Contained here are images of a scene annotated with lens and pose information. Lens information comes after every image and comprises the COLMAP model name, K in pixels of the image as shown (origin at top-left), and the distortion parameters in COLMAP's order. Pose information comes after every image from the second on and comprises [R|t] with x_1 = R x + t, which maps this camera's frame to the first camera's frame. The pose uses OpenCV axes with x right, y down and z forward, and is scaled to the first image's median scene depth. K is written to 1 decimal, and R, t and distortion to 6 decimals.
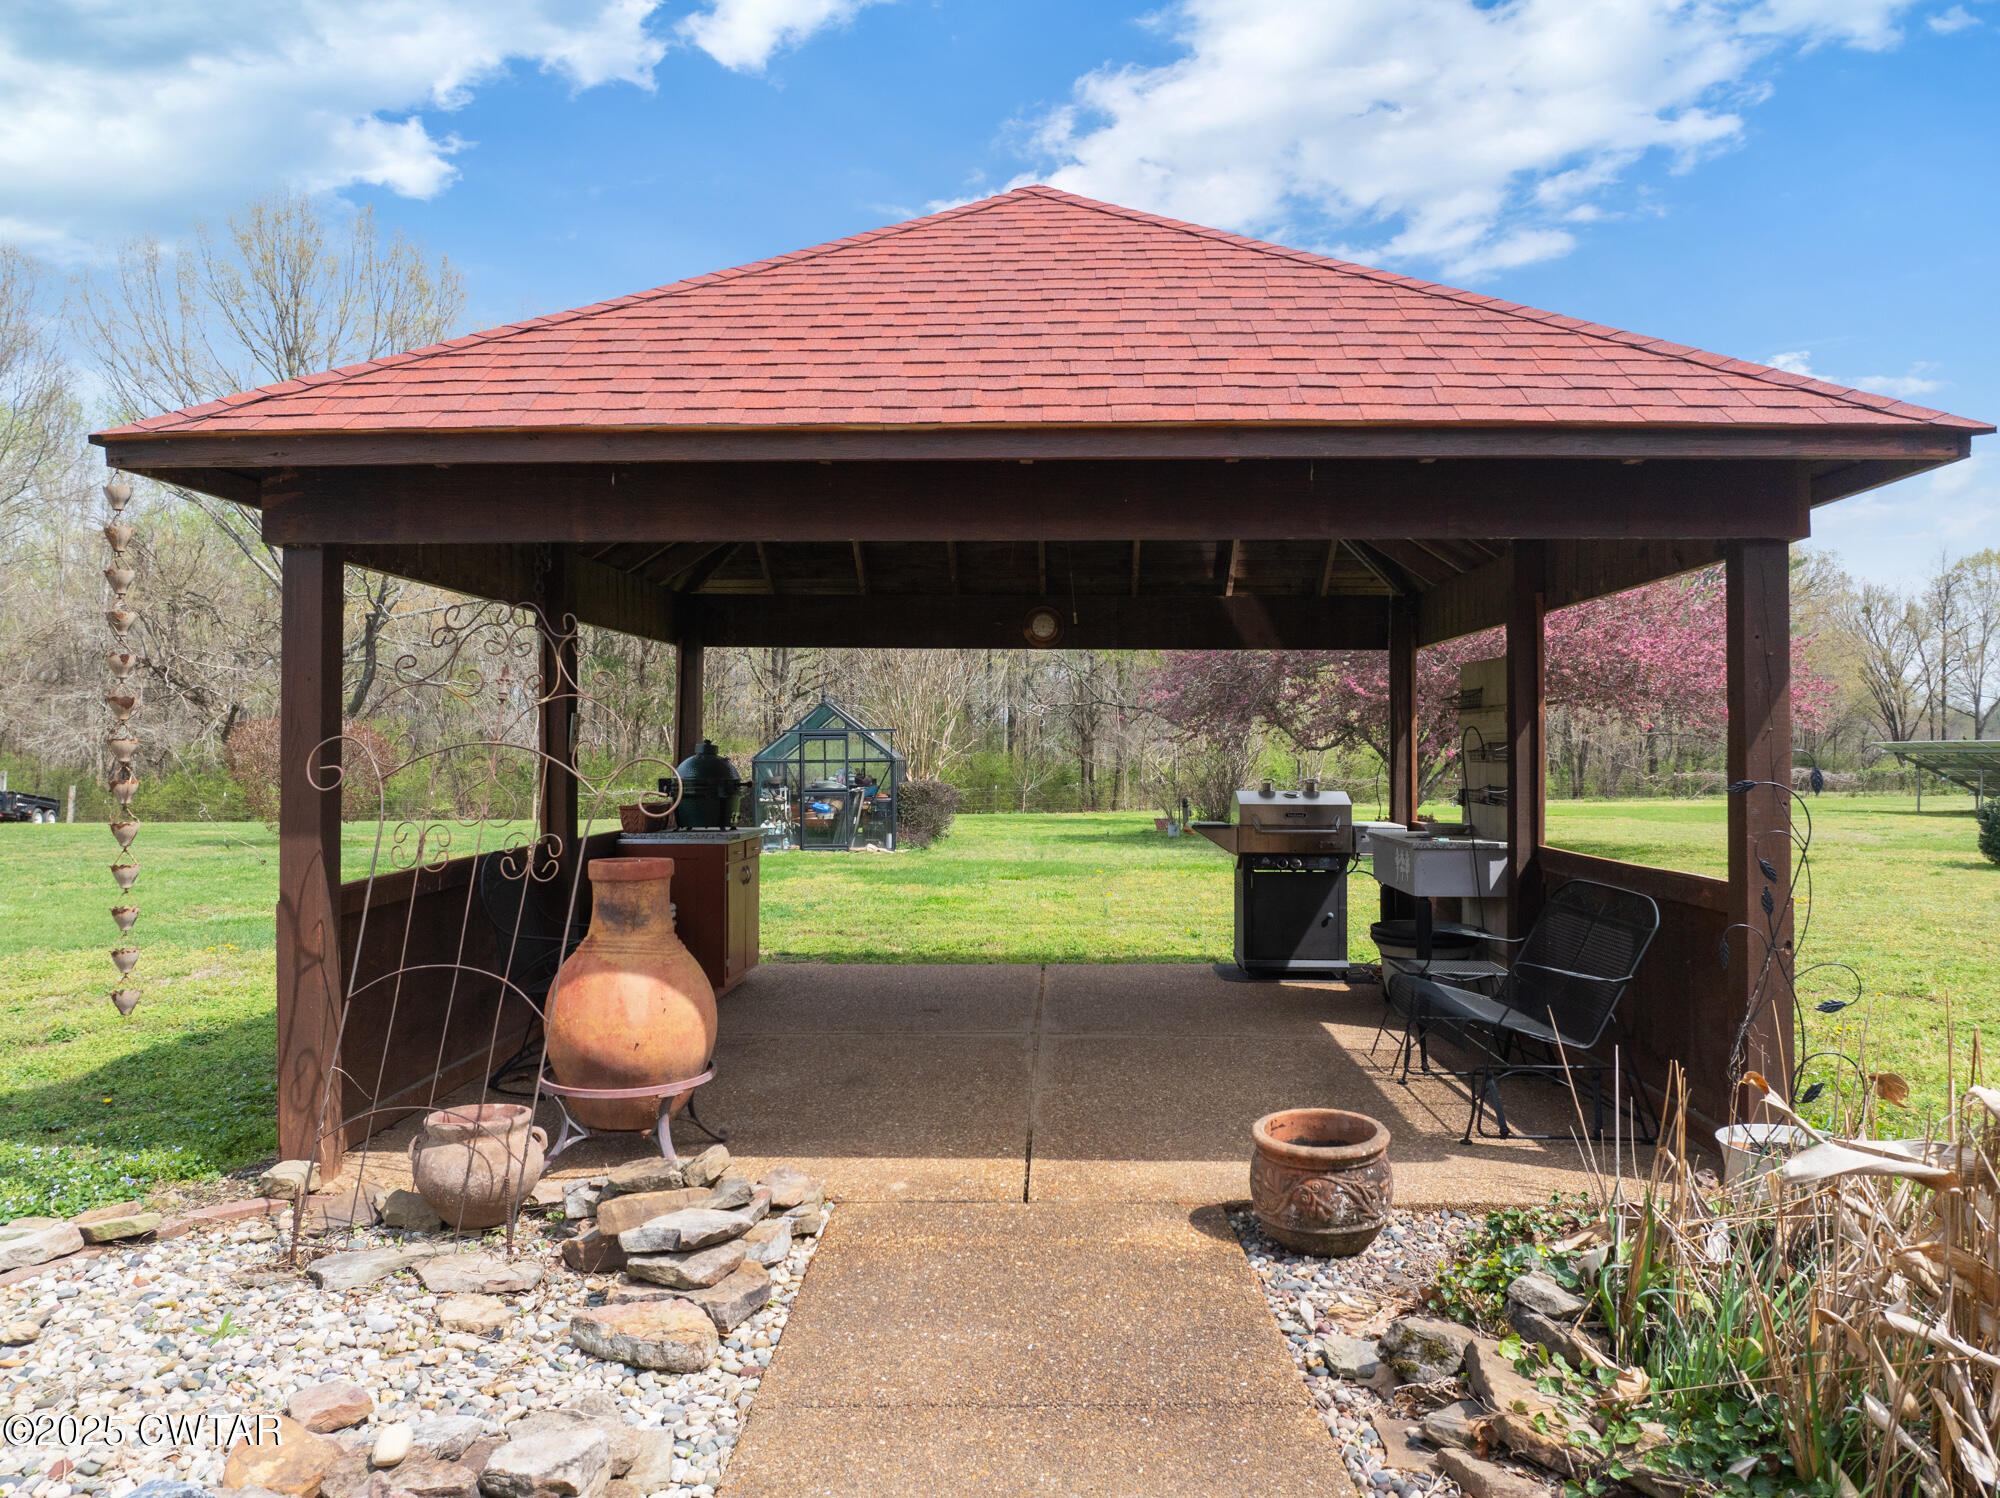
lens RADIAL K [[1412.5, 0, 1006.8], [0, 1412.5, 755.8], [0, 0, 1]] dist [-0.036569, 0.001694]
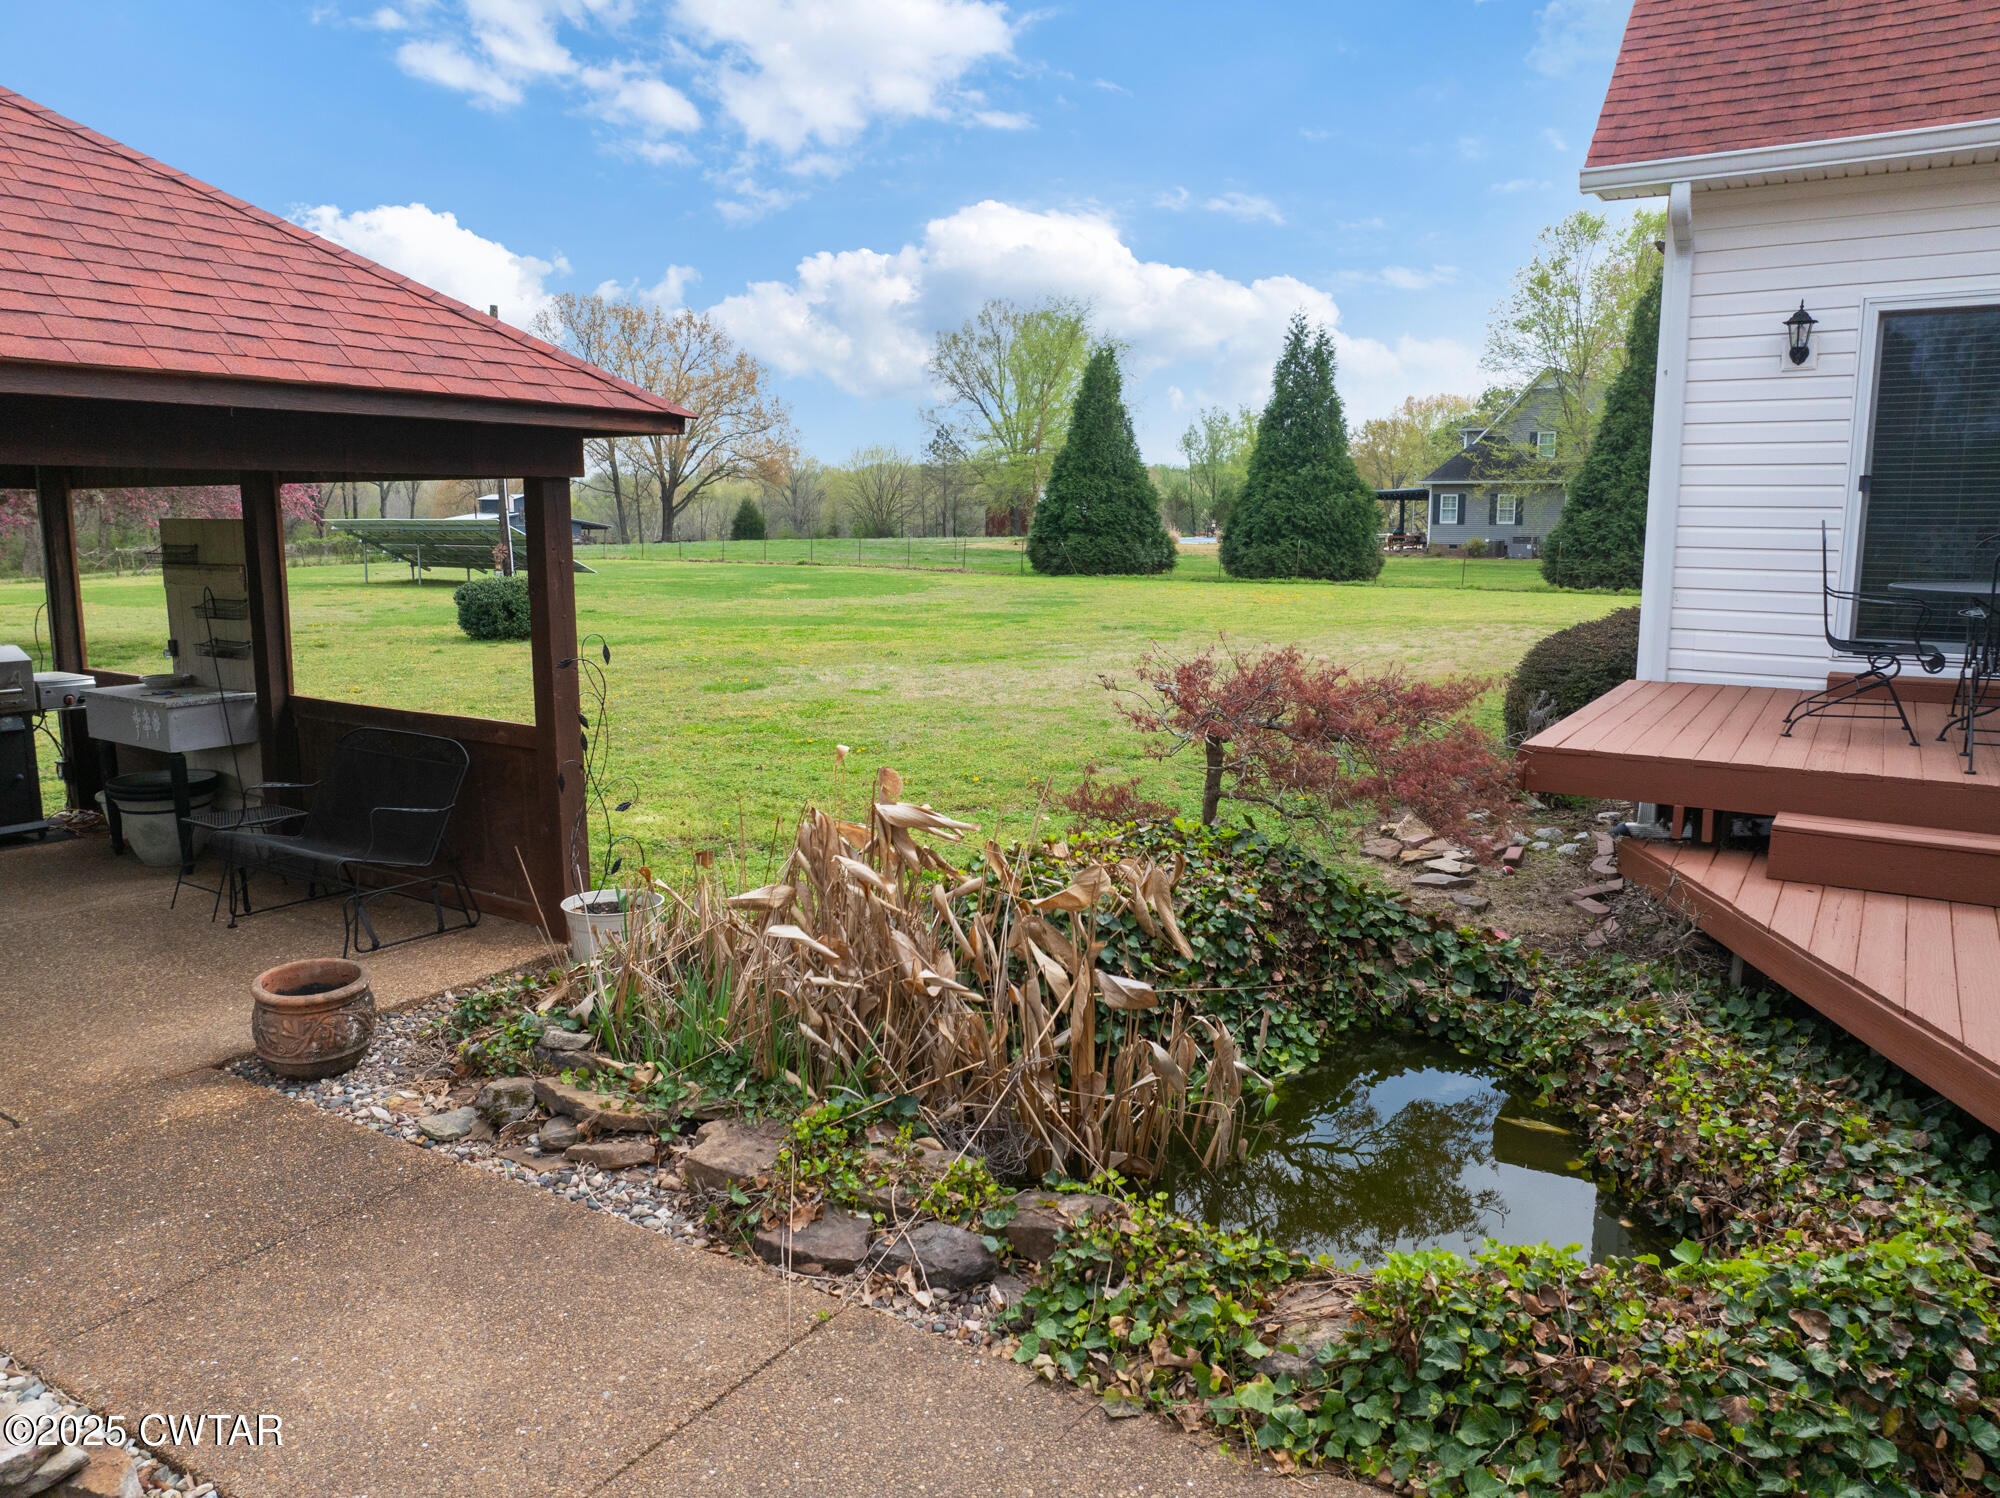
lens RADIAL K [[1412.5, 0, 1006.8], [0, 1412.5, 755.8], [0, 0, 1]] dist [-0.036569, 0.001694]
pose [[0.515395, -0.142156, 0.845079, -0.477625], [-0.001589, 0.985985, 0.166828, -0.128686], [-0.856951, -0.087326, 0.507946, -0.107352]]
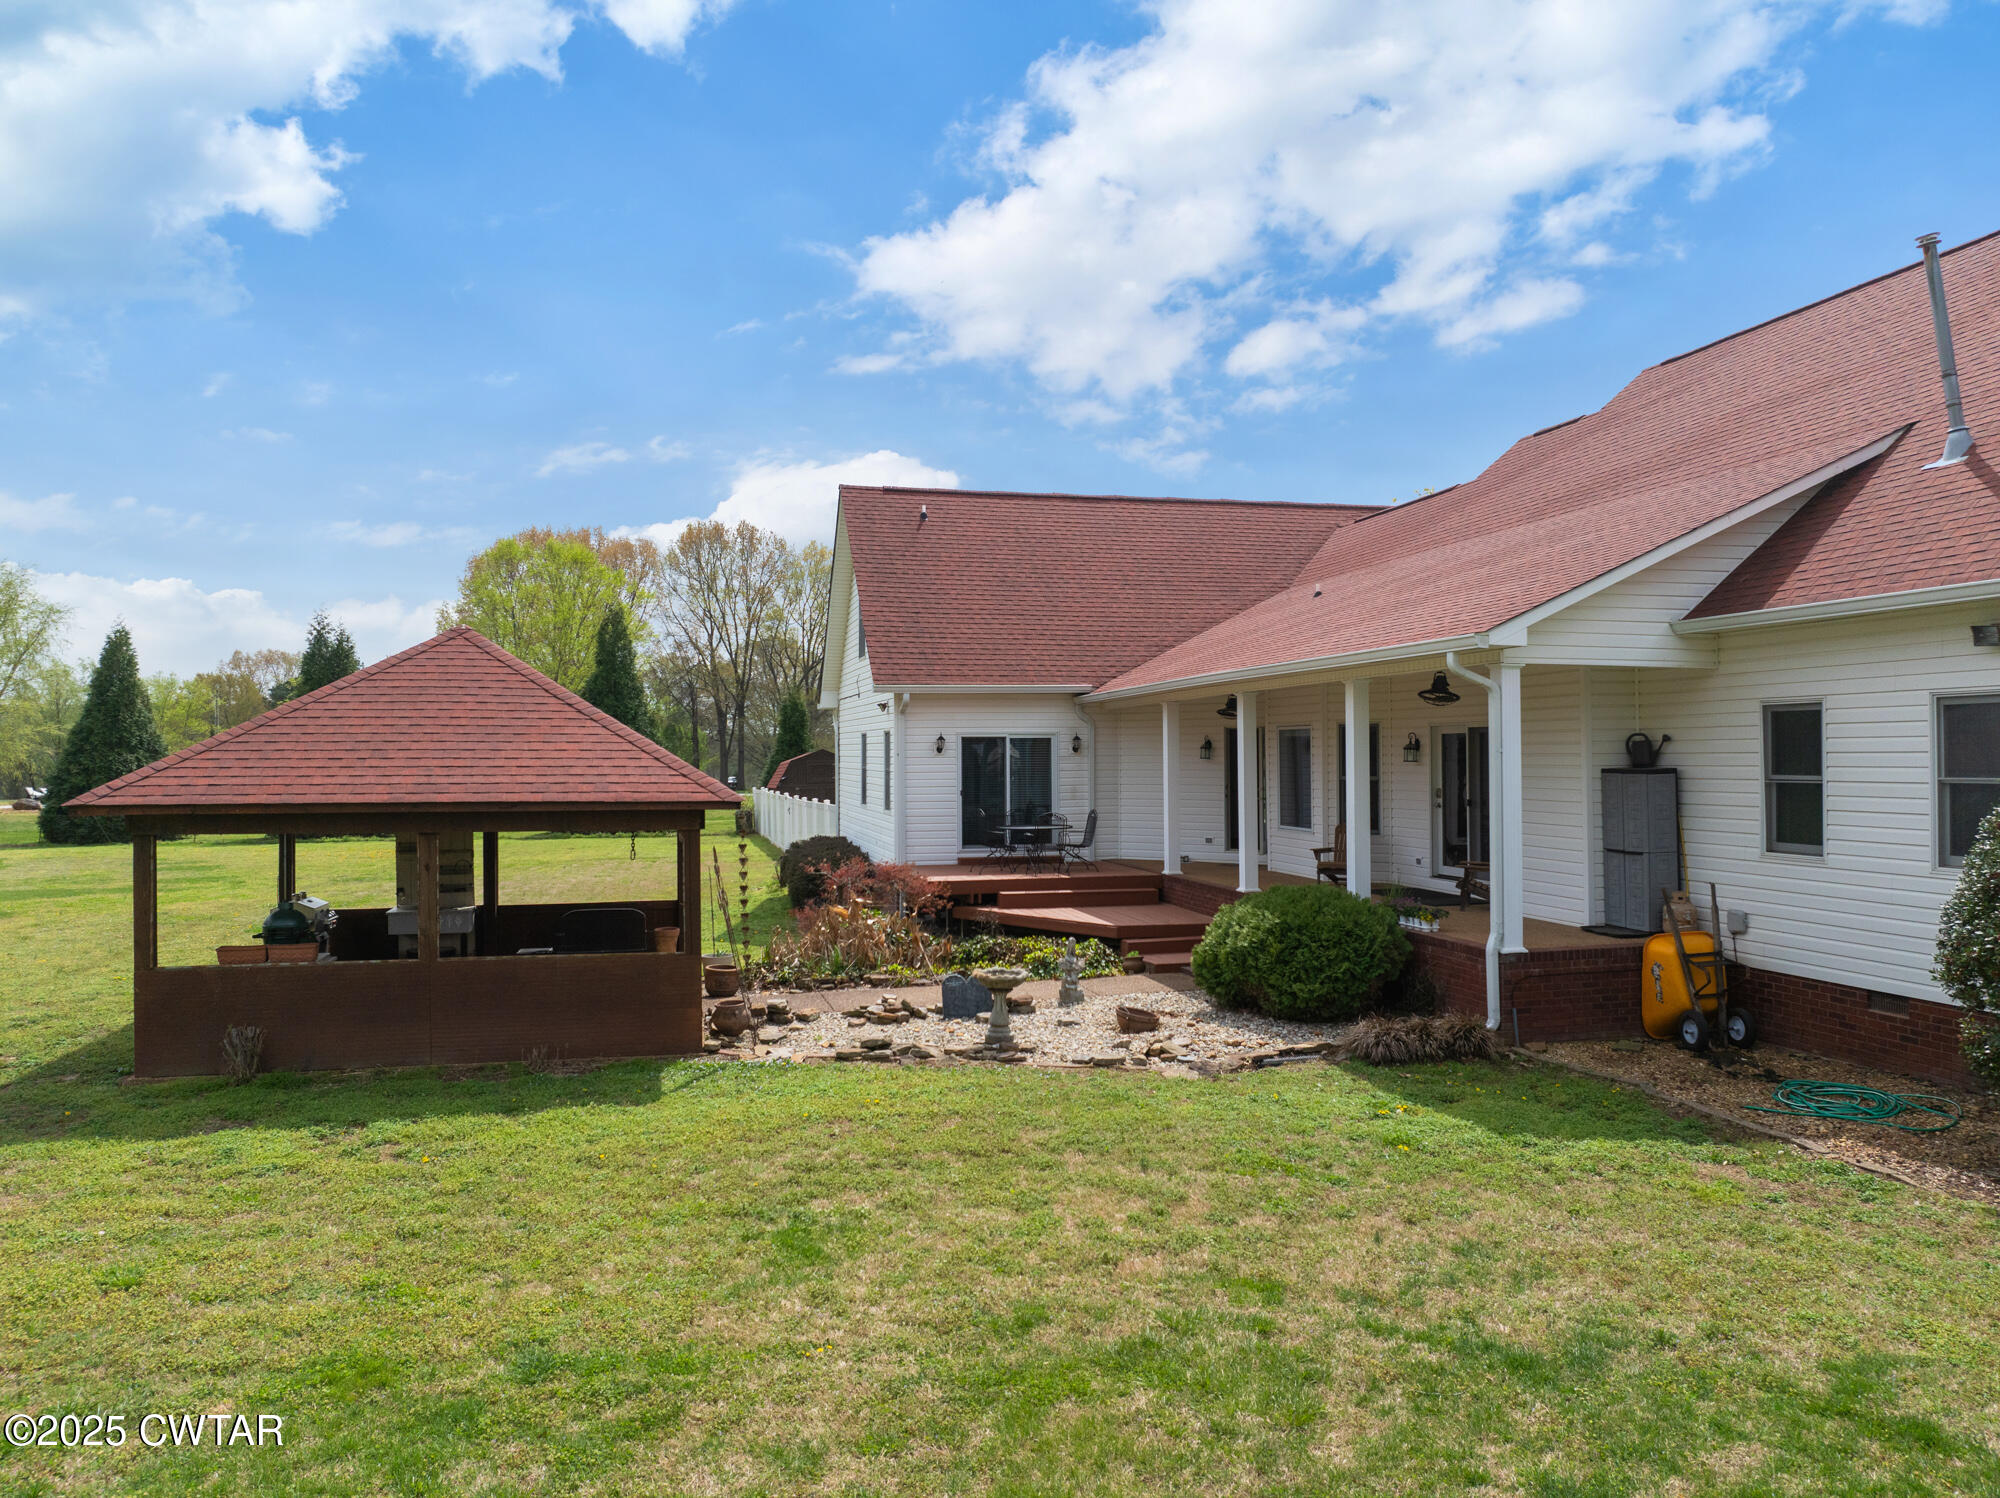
lens RADIAL K [[1412.5, 0, 1006.8], [0, 1412.5, 755.8], [0, 0, 1]] dist [-0.036569, 0.001694]
pose [[-0.267868, 0.006442, 0.963434, -3.946575], [0.007627, 0.999960, -0.004566, -0.309746], [-0.963425, 0.006125, -0.267906, 1.307950]]
